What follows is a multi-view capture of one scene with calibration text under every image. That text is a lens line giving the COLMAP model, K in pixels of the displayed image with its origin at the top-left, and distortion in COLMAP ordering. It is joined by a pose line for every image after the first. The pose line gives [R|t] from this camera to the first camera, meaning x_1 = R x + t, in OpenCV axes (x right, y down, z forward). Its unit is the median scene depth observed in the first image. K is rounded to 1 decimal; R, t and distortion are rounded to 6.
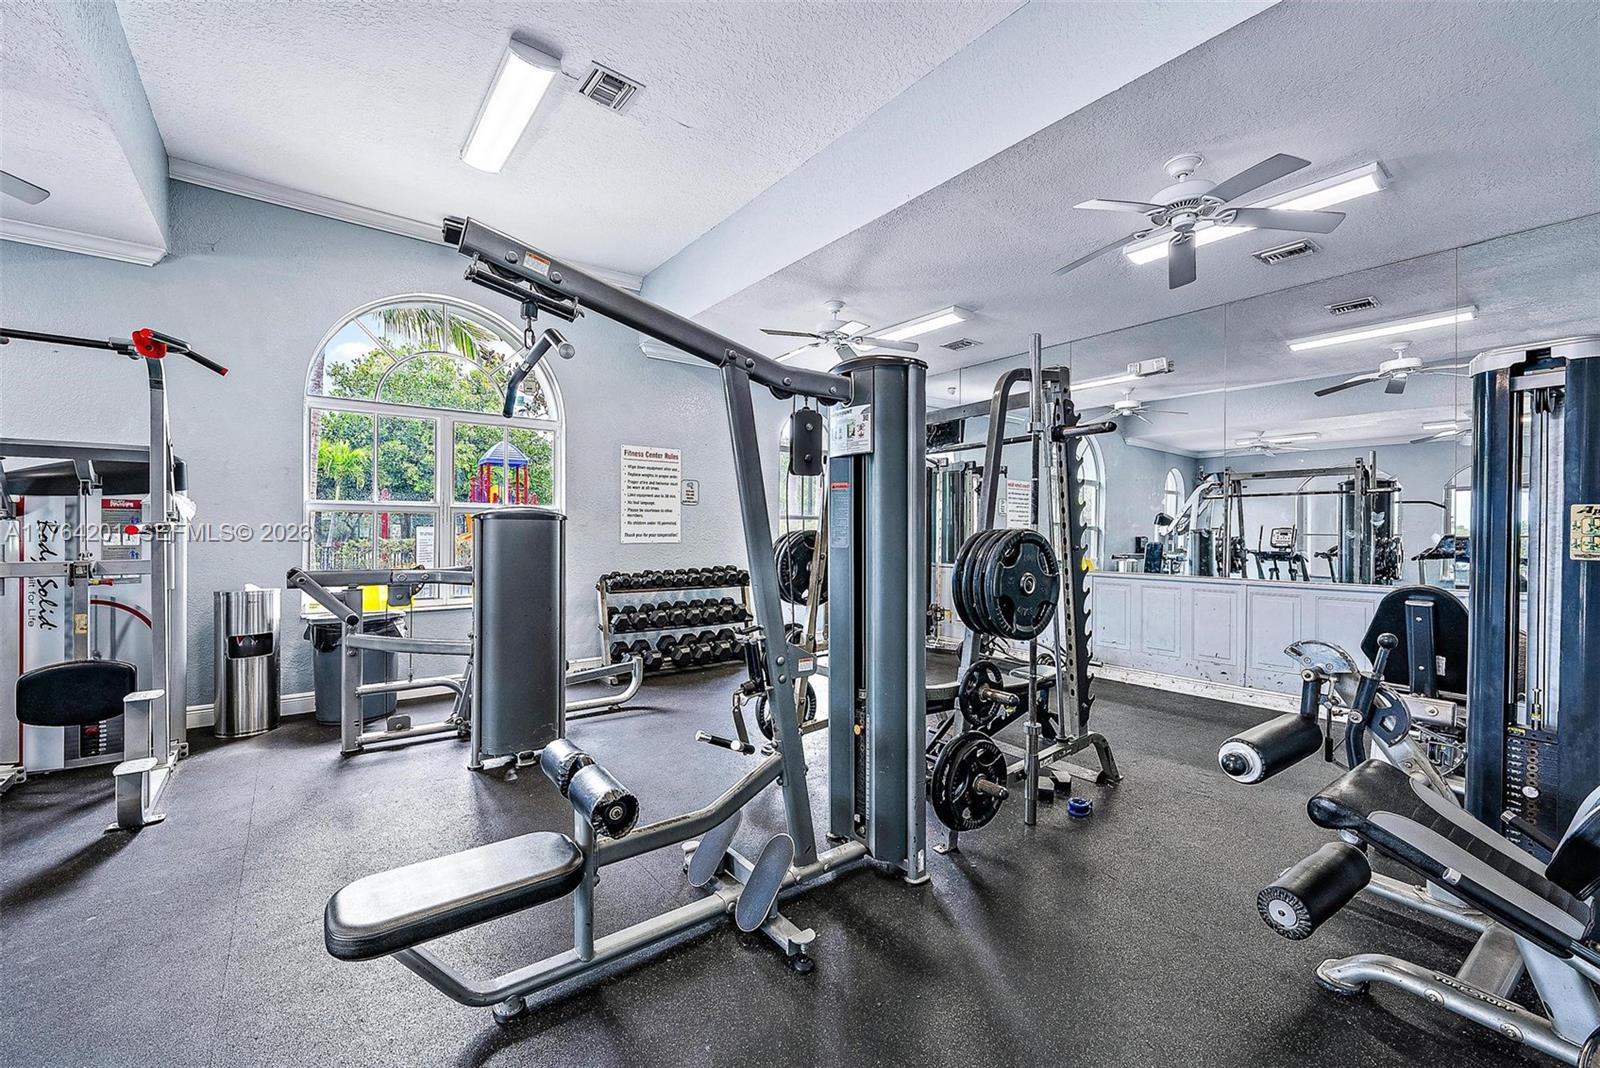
lens RADIAL K [[655.3, 0, 798.7], [0, 655.3, 535.5], [0, 0, 1]] dist [-0.000285, 0.000150]
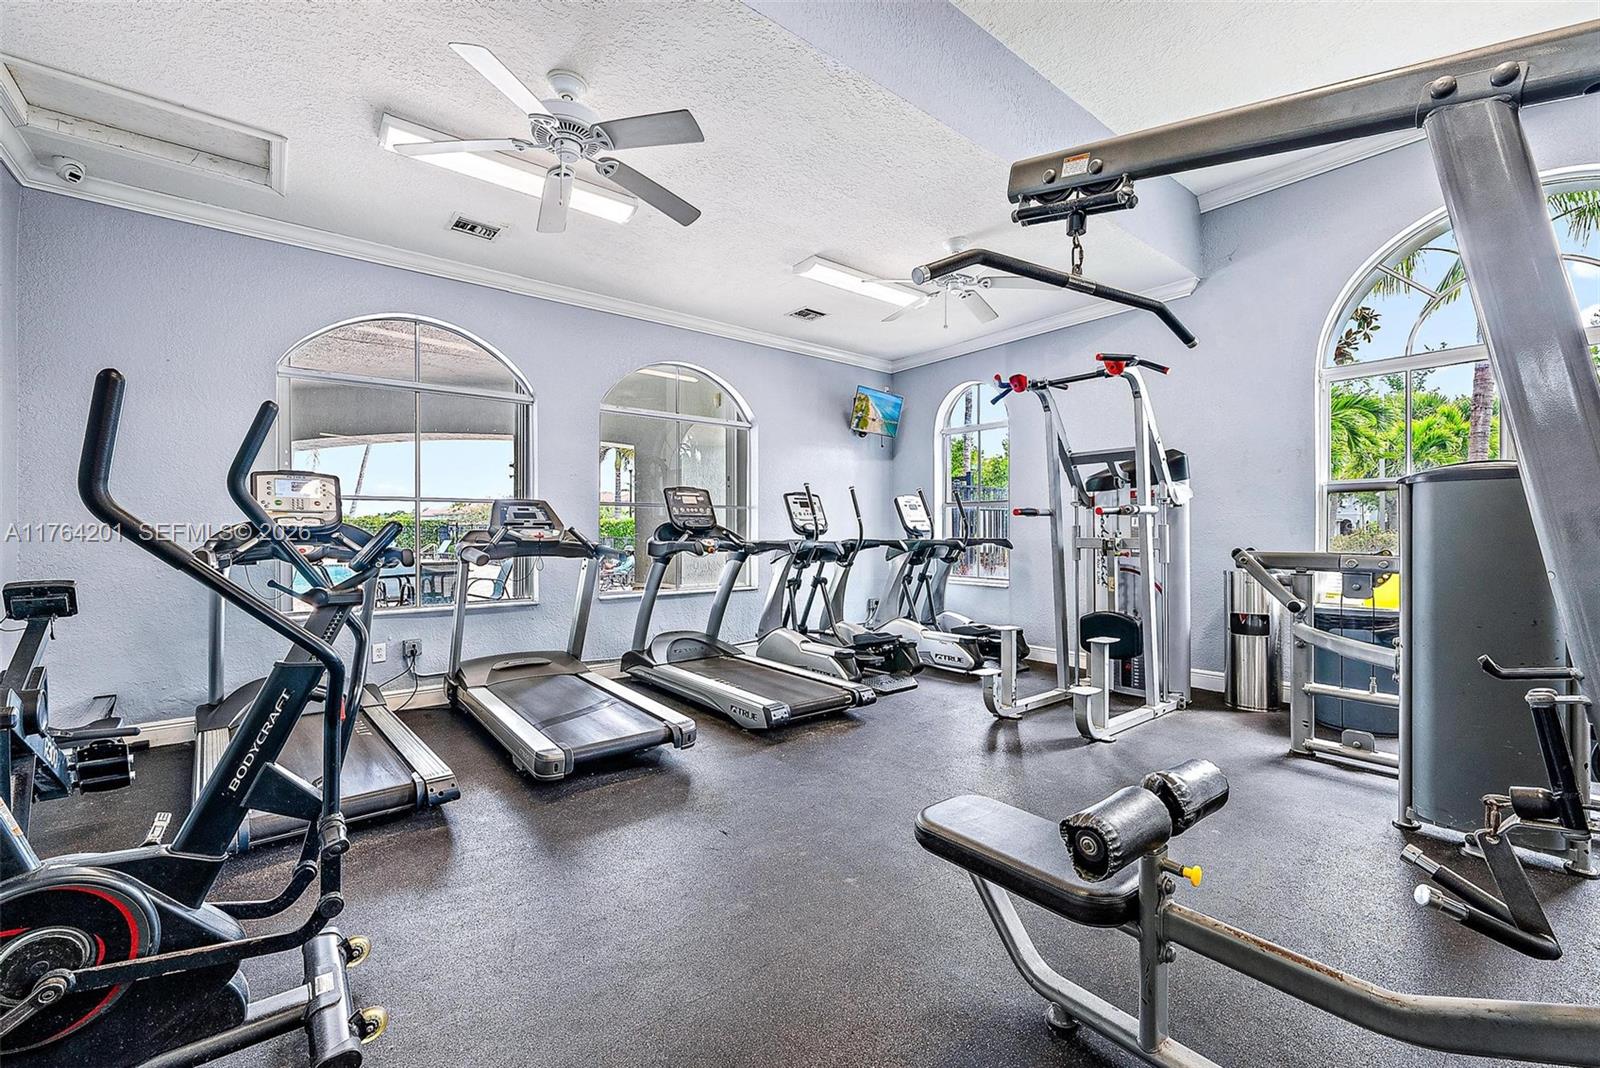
lens RADIAL K [[655.3, 0, 800.8], [0, 655.3, 532.0], [0, 0, 1]] dist [-0.000285, 0.000150]
pose [[0.026684, -0.003667, -0.999637, 0.208394], [-0.003325, 0.999987, -0.003757, 0.031400], [0.999638, 0.003424, 0.026672, 0.293666]]
